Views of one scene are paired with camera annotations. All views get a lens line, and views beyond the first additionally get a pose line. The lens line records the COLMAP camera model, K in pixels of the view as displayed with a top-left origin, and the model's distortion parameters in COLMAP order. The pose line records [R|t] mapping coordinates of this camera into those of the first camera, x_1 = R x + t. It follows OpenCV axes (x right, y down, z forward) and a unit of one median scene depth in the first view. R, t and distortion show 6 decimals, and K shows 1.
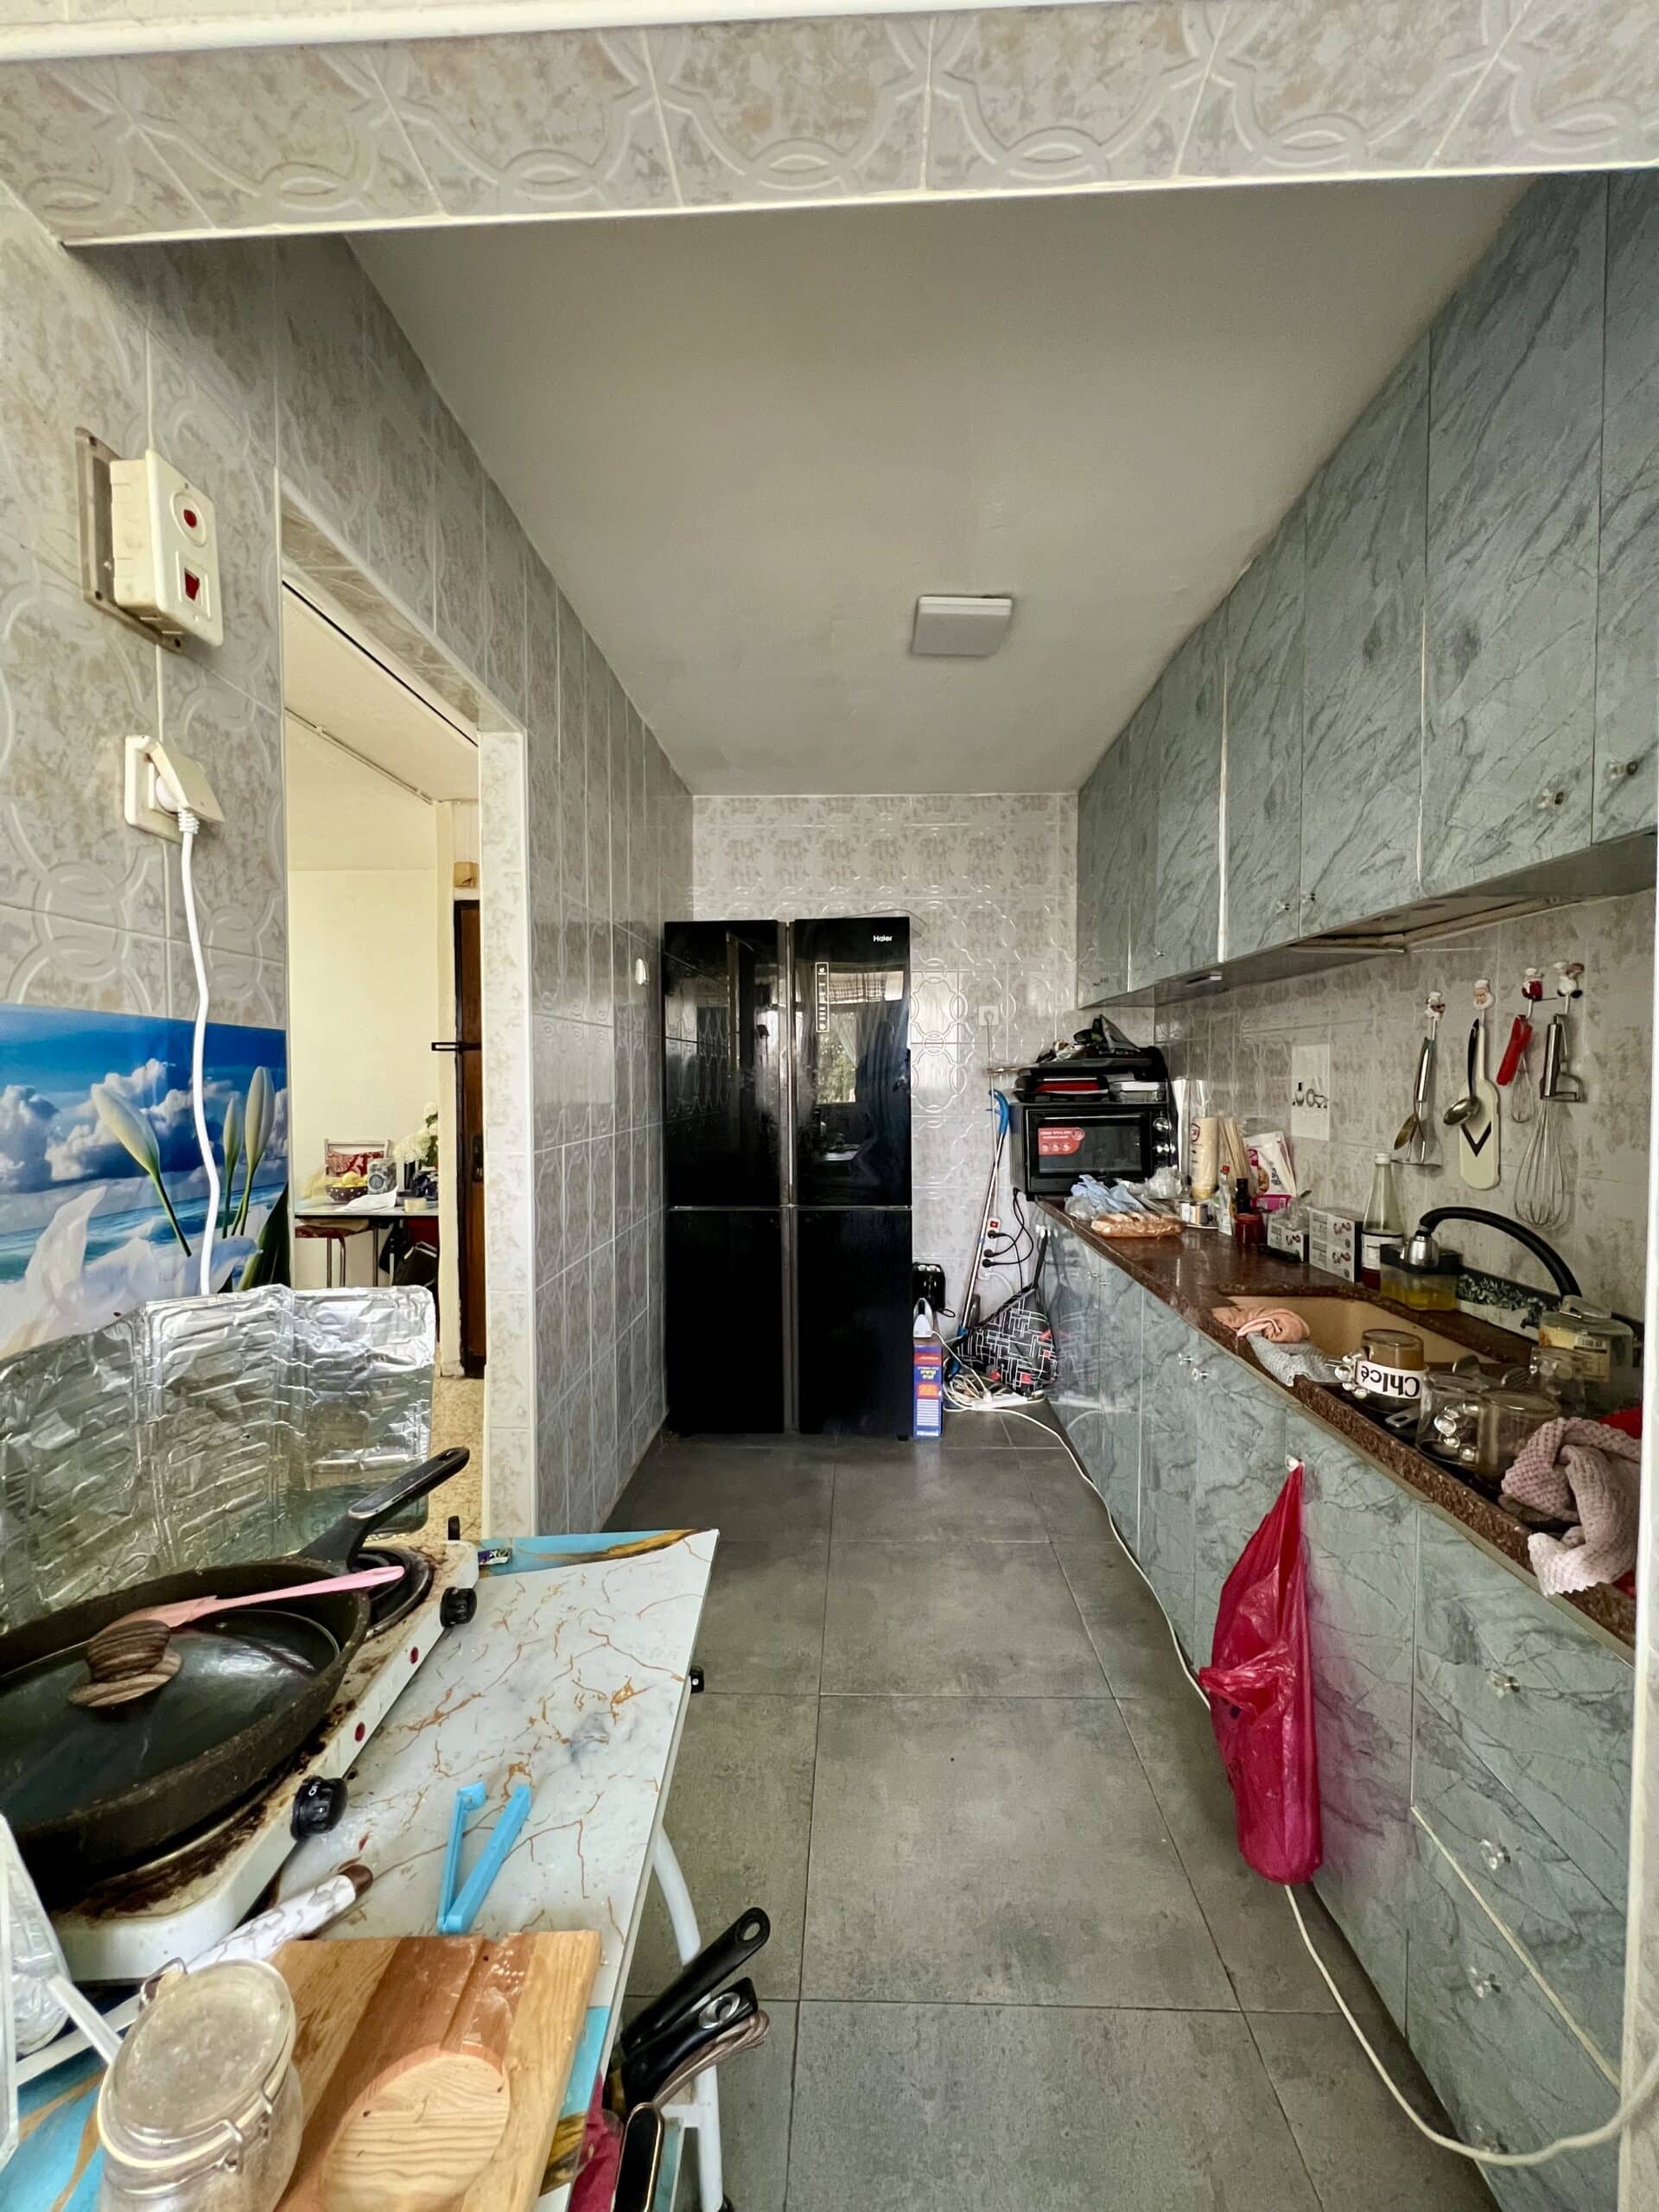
lens RADIAL K [[880.9, 0, 831.1], [0, 880.9, 1103.2], [0, 0, 1]] dist [-0.000382, 0.000260]
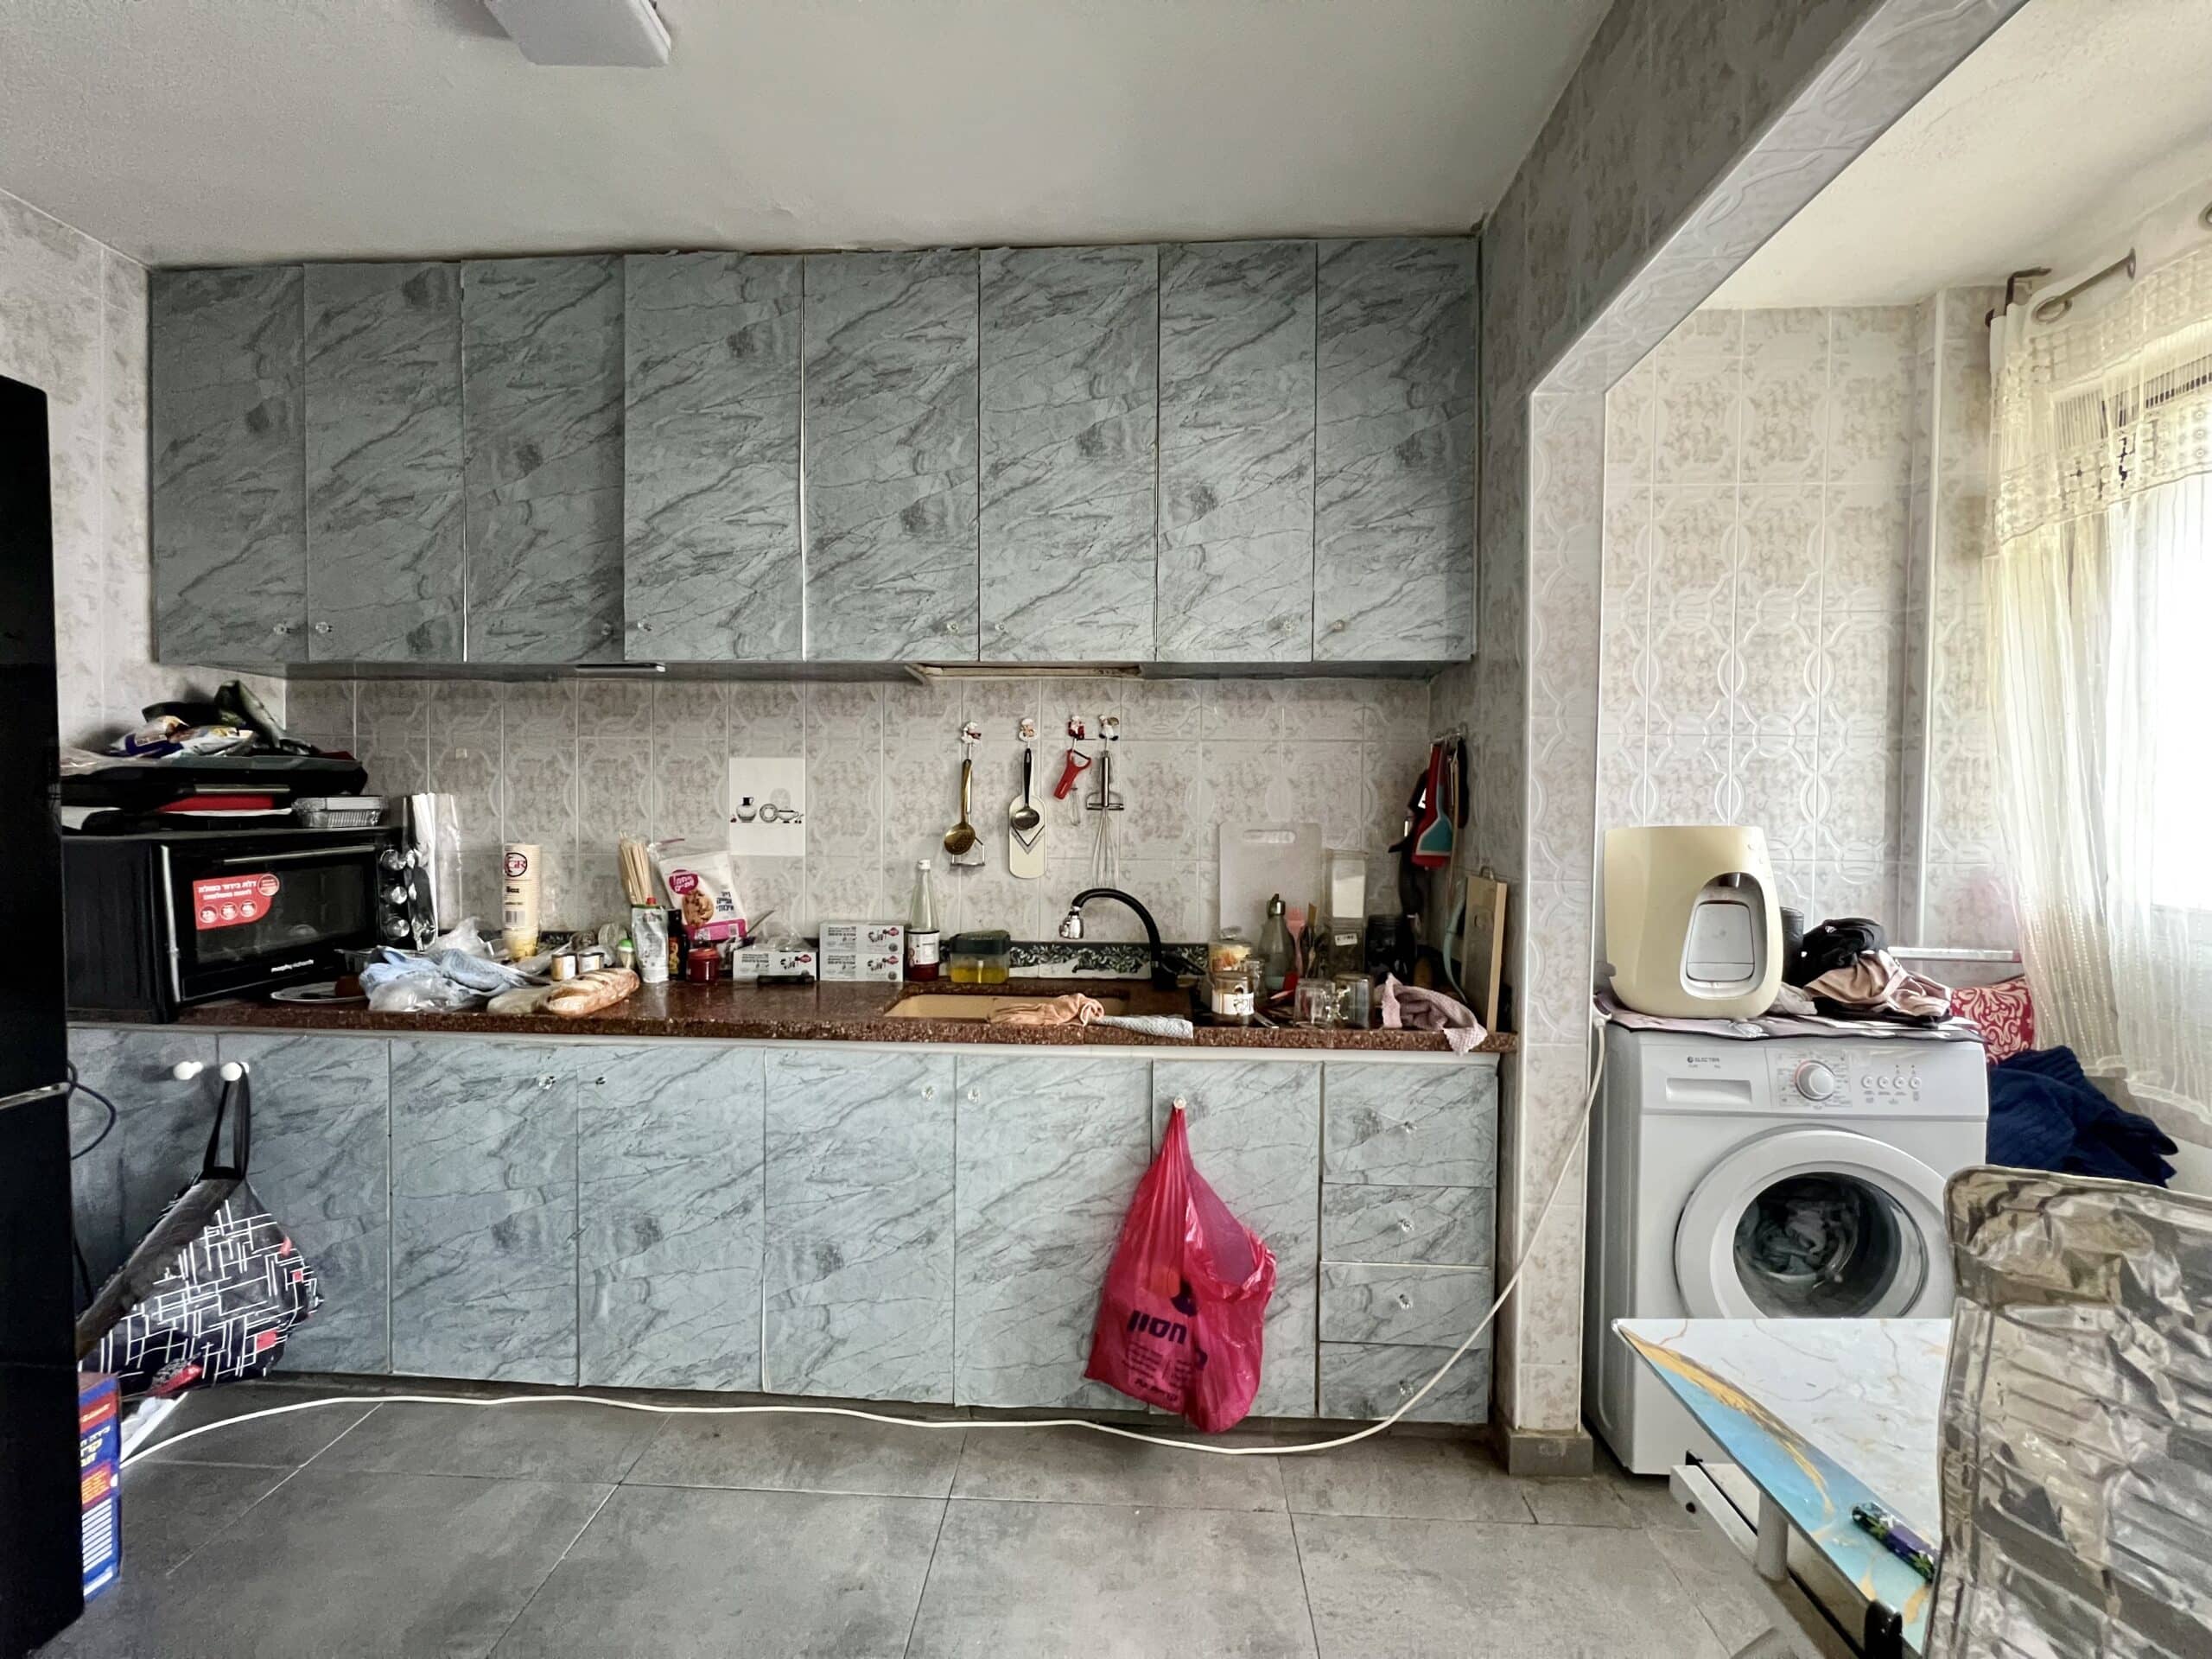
lens RADIAL K [[880.9, 0, 1105.8], [0, 880.9, 825.7], [0, 0, 1]] dist [-0.000382, 0.000260]
pose [[0.013196, -0.022661, 0.999656, -0.588933], [0.023317, 0.999478, 0.022349, -0.008224], [-0.999641, 0.023014, 0.013717, 0.899218]]
